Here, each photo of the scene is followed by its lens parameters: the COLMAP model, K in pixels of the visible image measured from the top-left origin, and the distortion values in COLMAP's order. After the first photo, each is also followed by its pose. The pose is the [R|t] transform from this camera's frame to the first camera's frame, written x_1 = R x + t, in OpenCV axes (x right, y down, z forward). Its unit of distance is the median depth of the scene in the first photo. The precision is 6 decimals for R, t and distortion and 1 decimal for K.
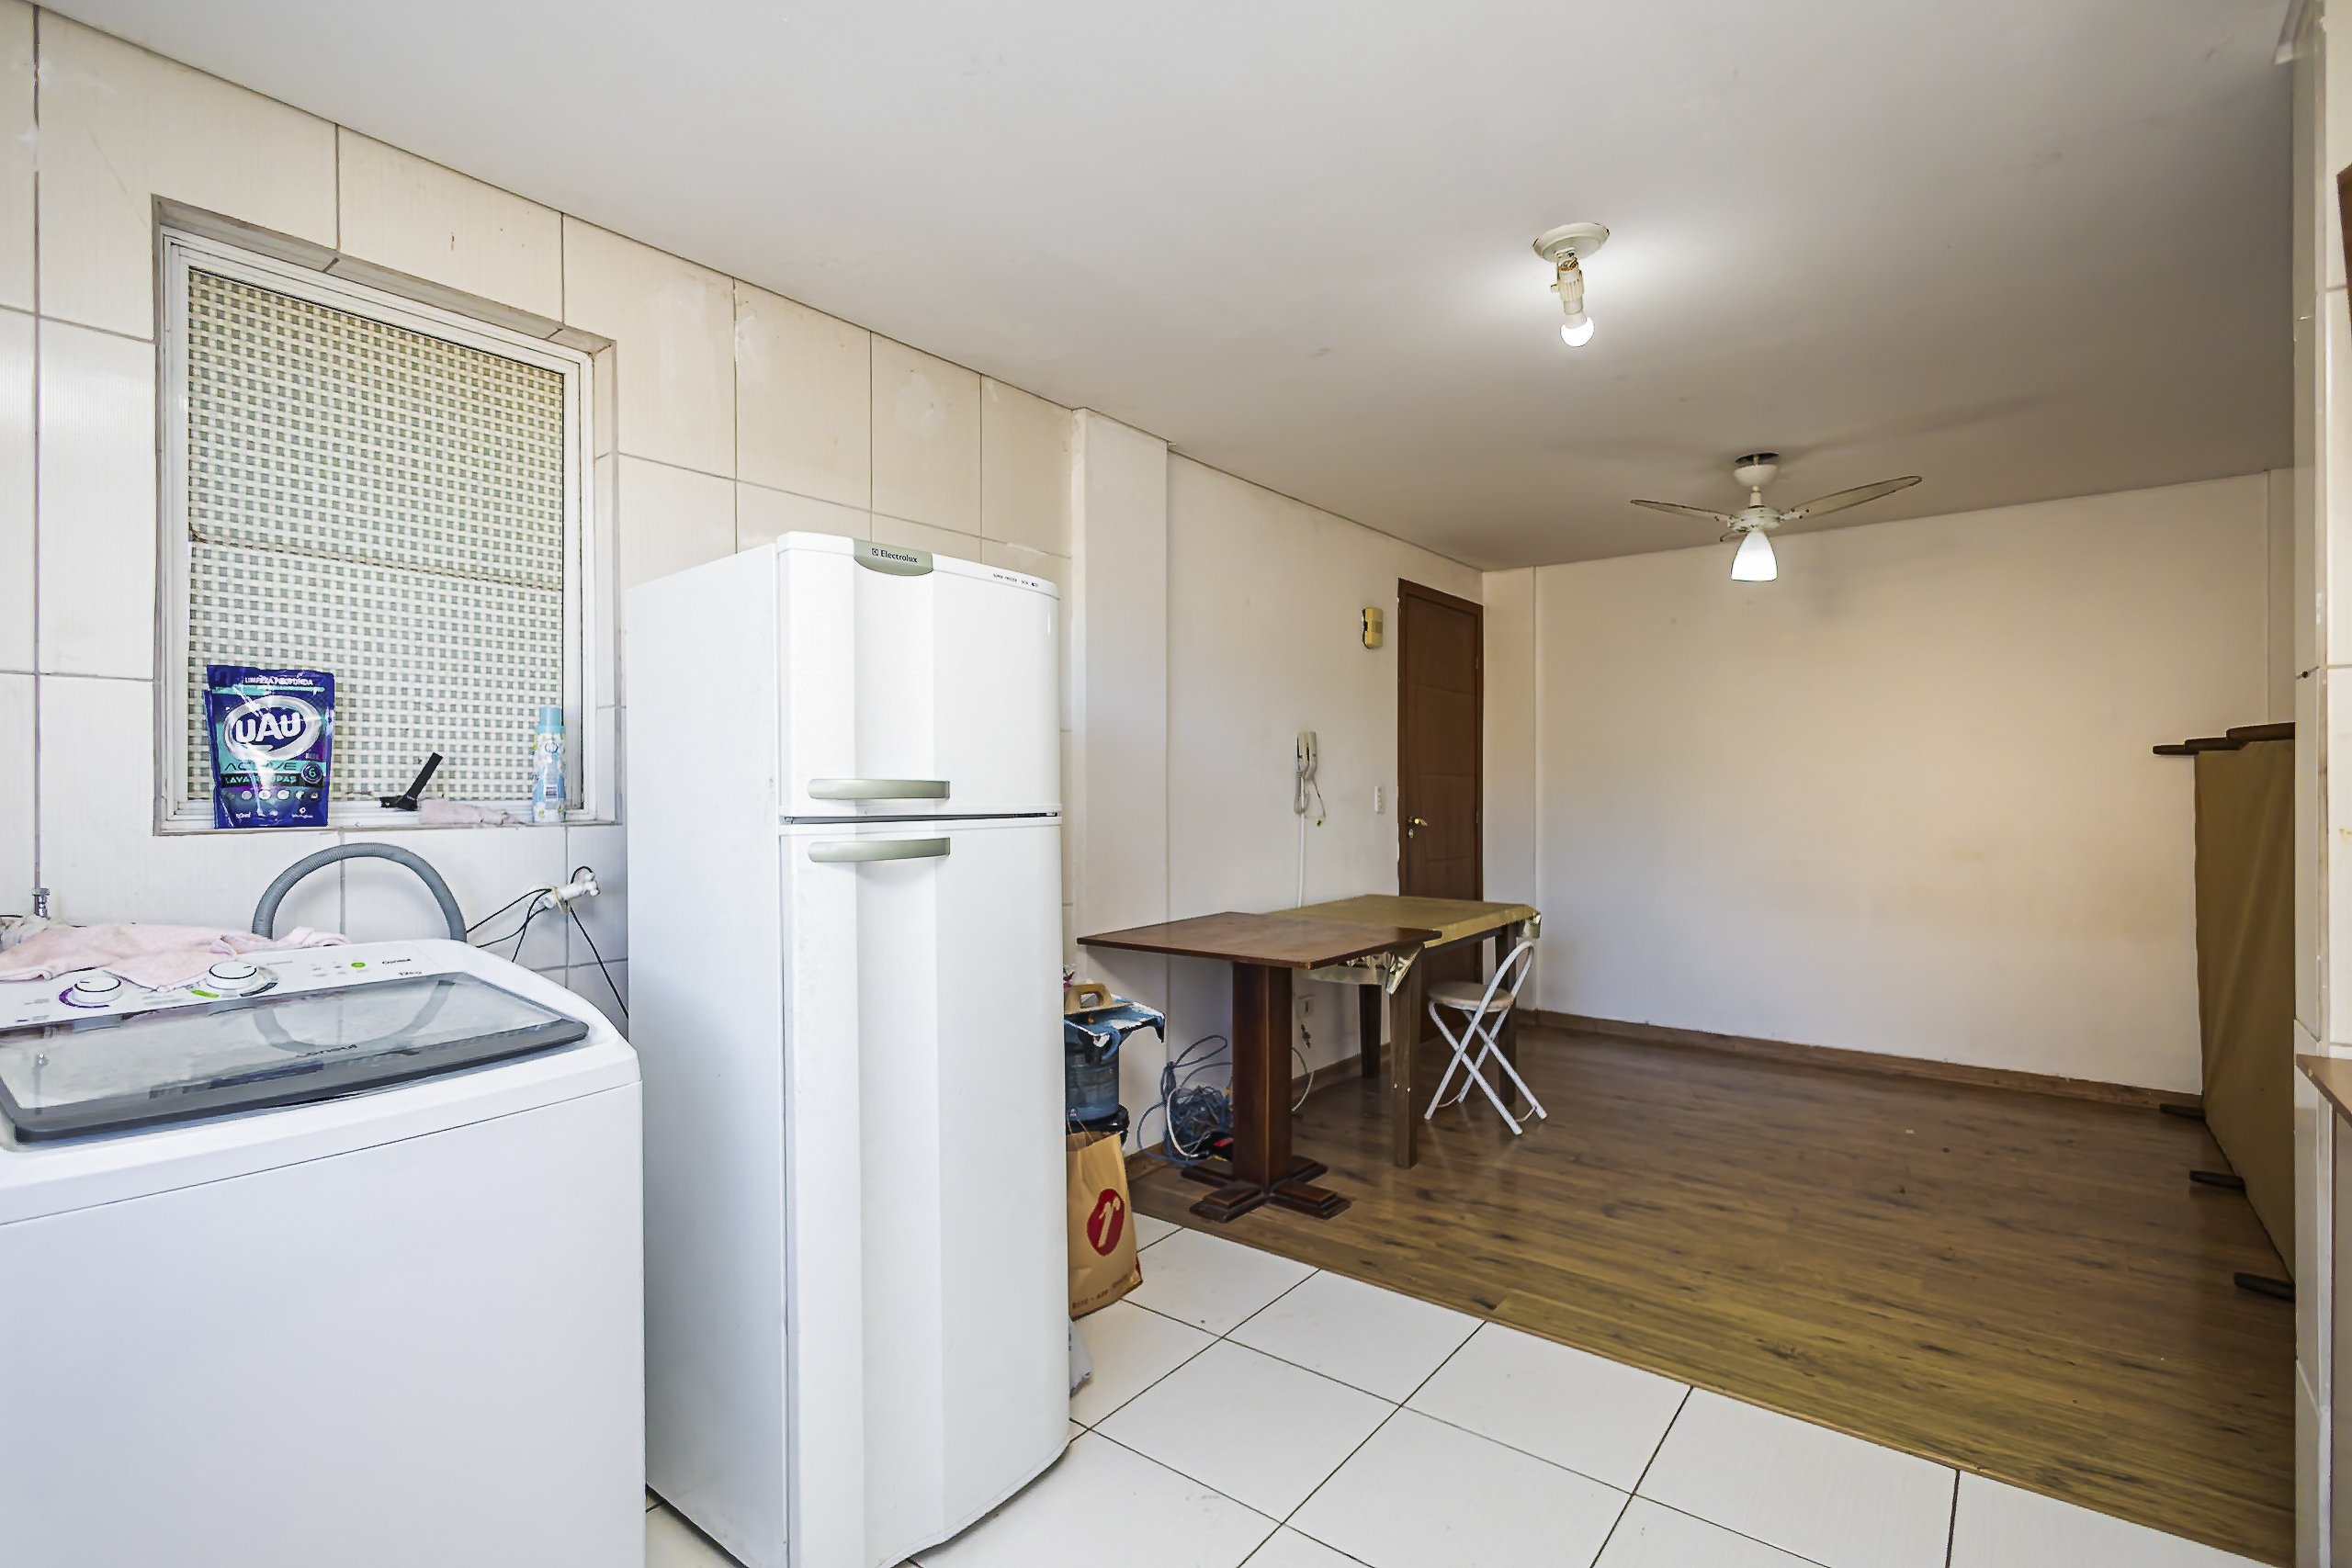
lens RADIAL K [[1075.7, 0, 1175.2], [0, 1075.7, 788.0], [0, 0, 1]] dist [0.013440, -0.004774]
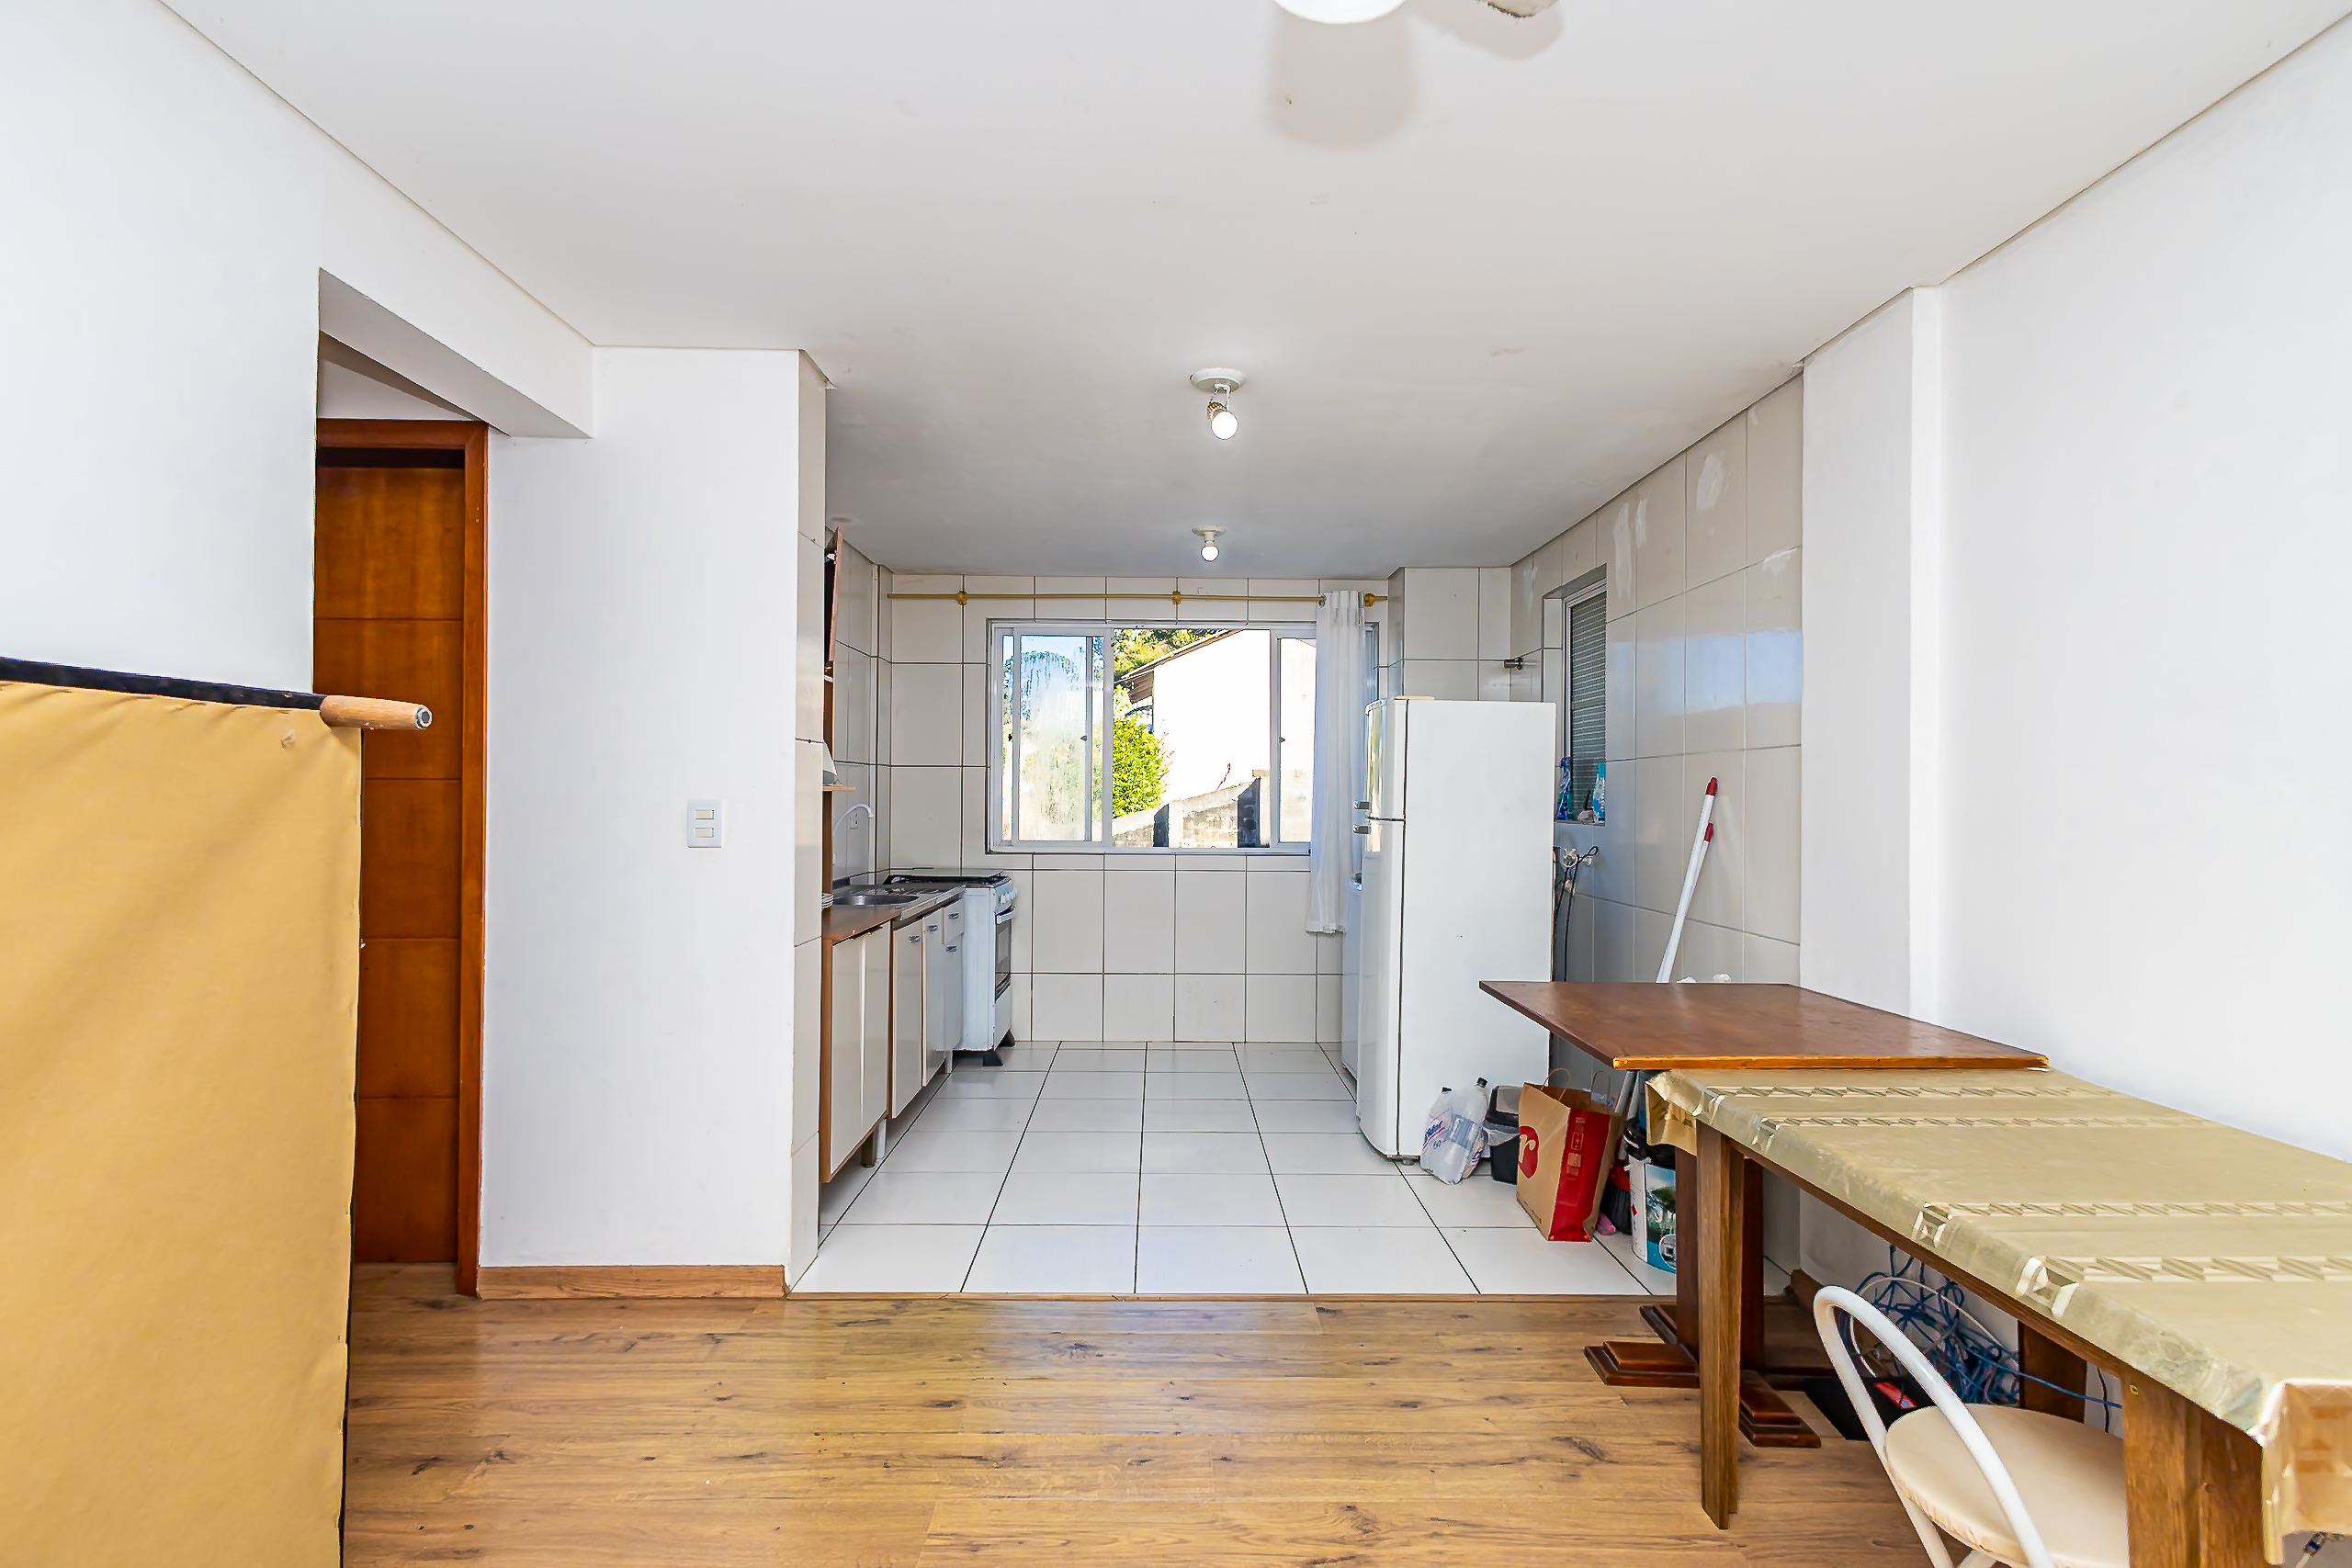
lens RADIAL K [[1075.7, 0, 1172.6], [0, 1075.7, 788.9], [0, 0, 1]] dist [0.013440, -0.004774]
pose [[-0.777344, -0.008122, -0.629023, 0.797731], [-0.005039, 0.999965, -0.006685, -0.008746], [0.629055, -0.002026, -0.777358, 1.294833]]
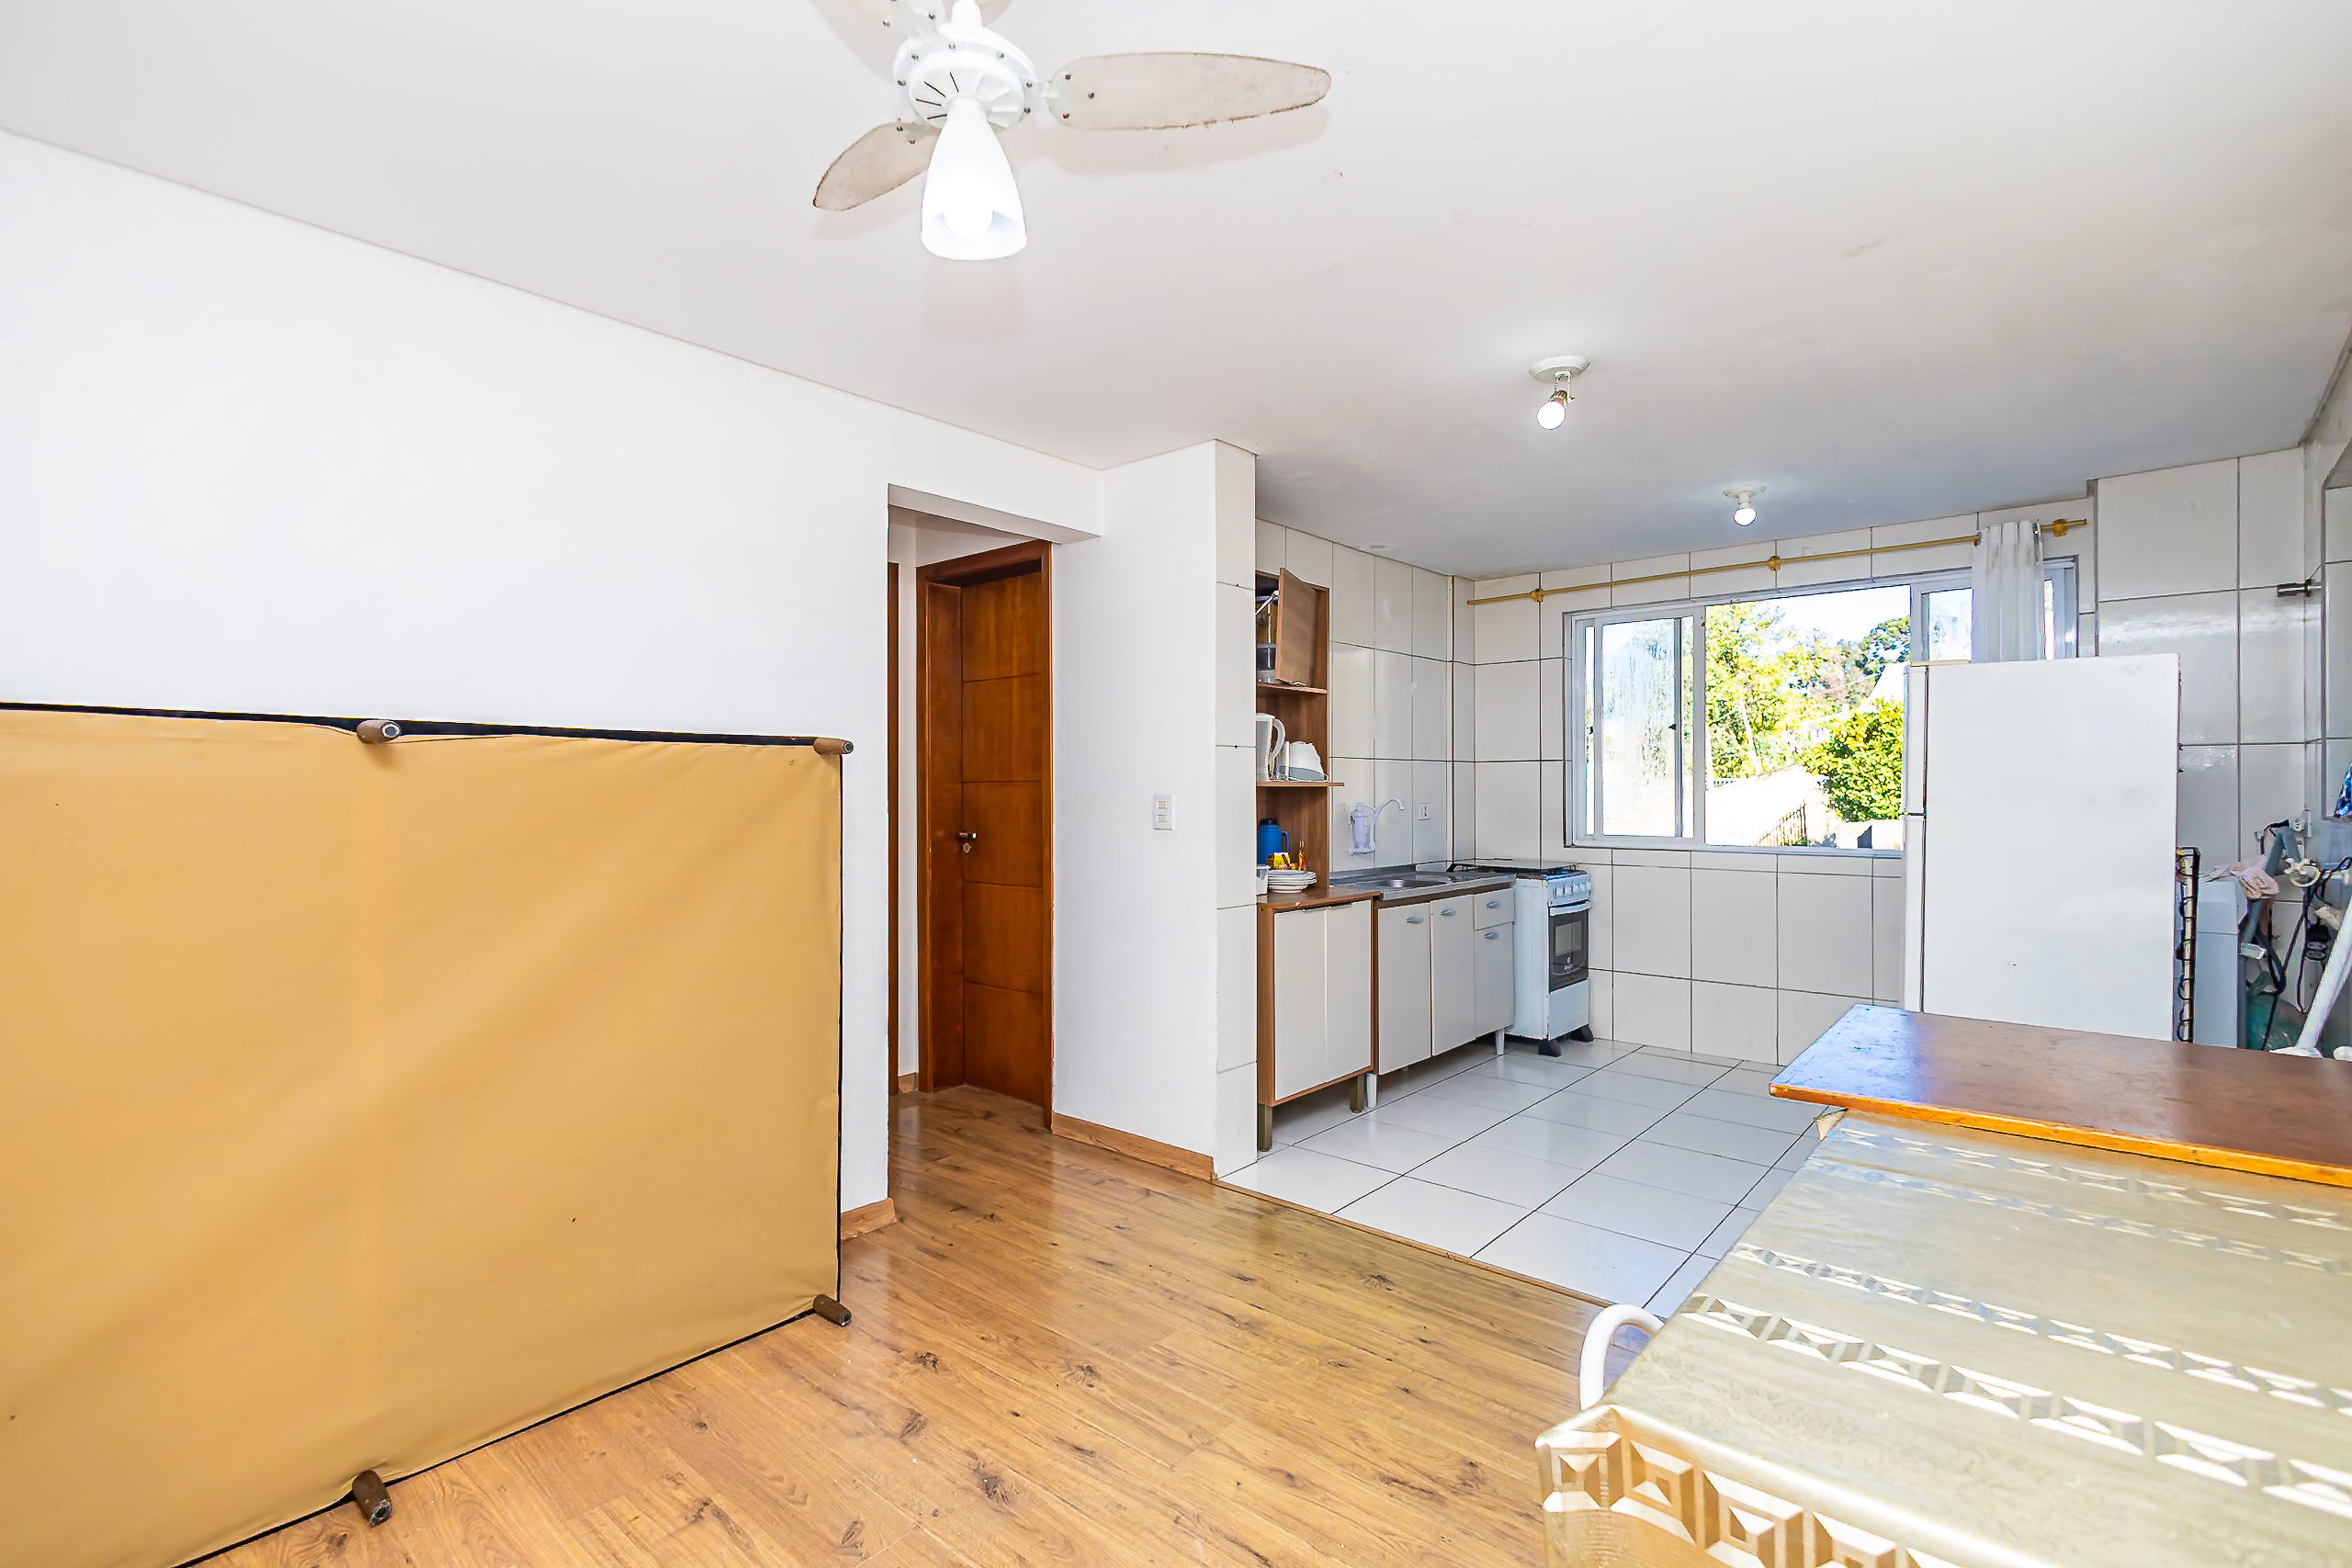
lens RADIAL K [[1075.7, 0, 1177.4], [0, 1075.7, 788.3], [0, 0, 1]] dist [0.013440, -0.004774]
pose [[-0.998771, 0.003363, 0.049440, 0.498263], [0.003241, 0.999991, -0.002556, -0.006863], [-0.049448, -0.002392, -0.998774, 1.513584]]
